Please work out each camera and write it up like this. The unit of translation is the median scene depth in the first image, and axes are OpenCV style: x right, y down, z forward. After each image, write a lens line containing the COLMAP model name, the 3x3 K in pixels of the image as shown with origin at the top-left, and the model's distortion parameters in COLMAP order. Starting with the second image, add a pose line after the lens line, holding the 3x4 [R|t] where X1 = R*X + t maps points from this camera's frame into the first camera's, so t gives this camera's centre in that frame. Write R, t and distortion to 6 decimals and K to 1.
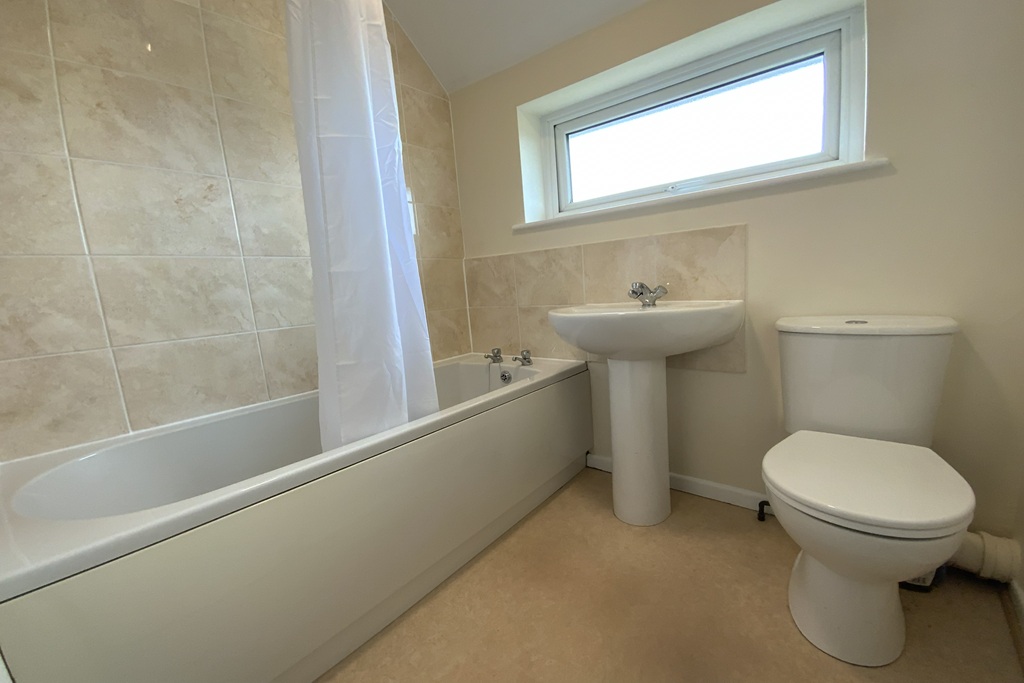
lens RADIAL K [[411.0, 0, 516.8], [0, 411.0, 356.5], [0, 0, 1]] dist [0.028687, -0.021949]
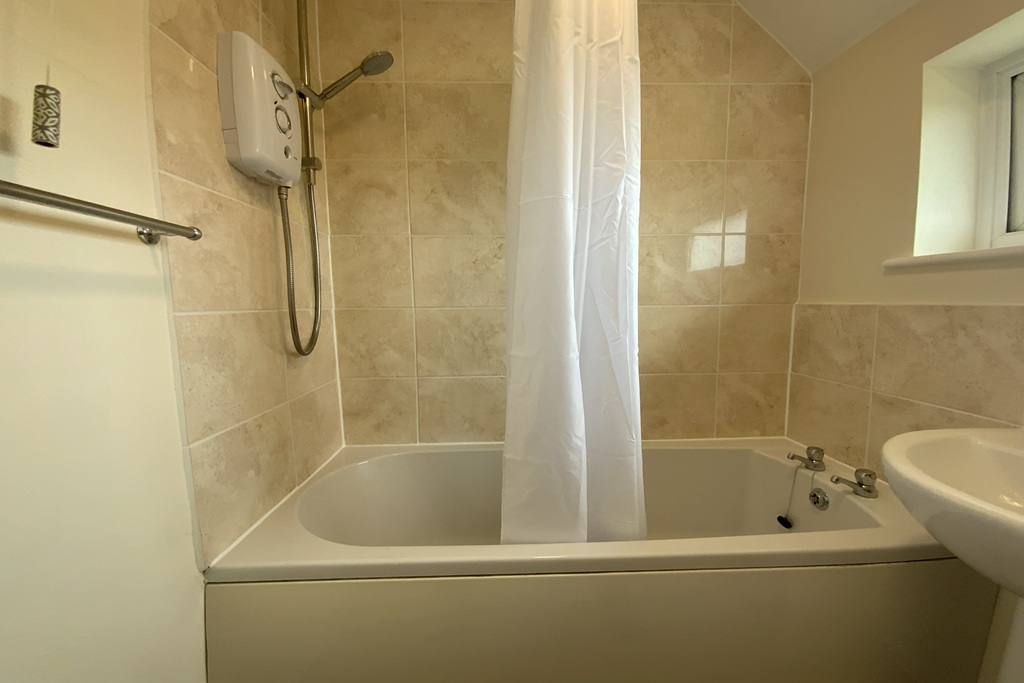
lens RADIAL K [[411.0, 0, 516.8], [0, 411.0, 356.5], [0, 0, 1]] dist [0.028687, -0.021949]
pose [[0.654994, 0.153739, -0.739829, 0.164032], [-0.163889, 0.984681, 0.059523, -0.195320], [0.737647, 0.082262, 0.670156, 0.322891]]
